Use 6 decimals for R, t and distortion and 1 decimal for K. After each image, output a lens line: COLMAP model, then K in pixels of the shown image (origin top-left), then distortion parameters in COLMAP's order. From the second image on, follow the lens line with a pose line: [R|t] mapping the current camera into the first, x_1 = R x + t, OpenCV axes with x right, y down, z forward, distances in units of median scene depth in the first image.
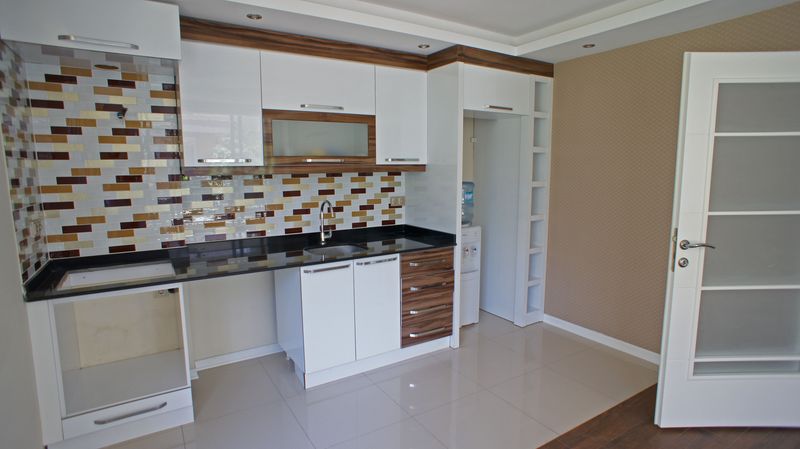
lens RADIAL K [[420.0, 0, 395.0], [0, 420.0, 223.7], [0, 0, 1]] dist [-0.085605, 0.055511]
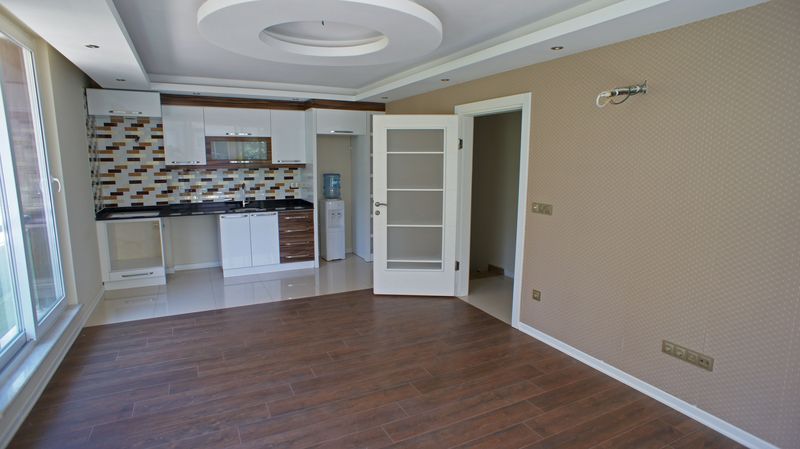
lens RADIAL K [[420.0, 0, 395.0], [0, 420.0, 223.7], [0, 0, 1]] dist [-0.085605, 0.055511]
pose [[0.996160, 0.024585, -0.084030, 0.799180], [-0.022761, 0.999486, 0.022597, 0.081754], [0.084542, -0.020598, 0.996207, -0.946229]]
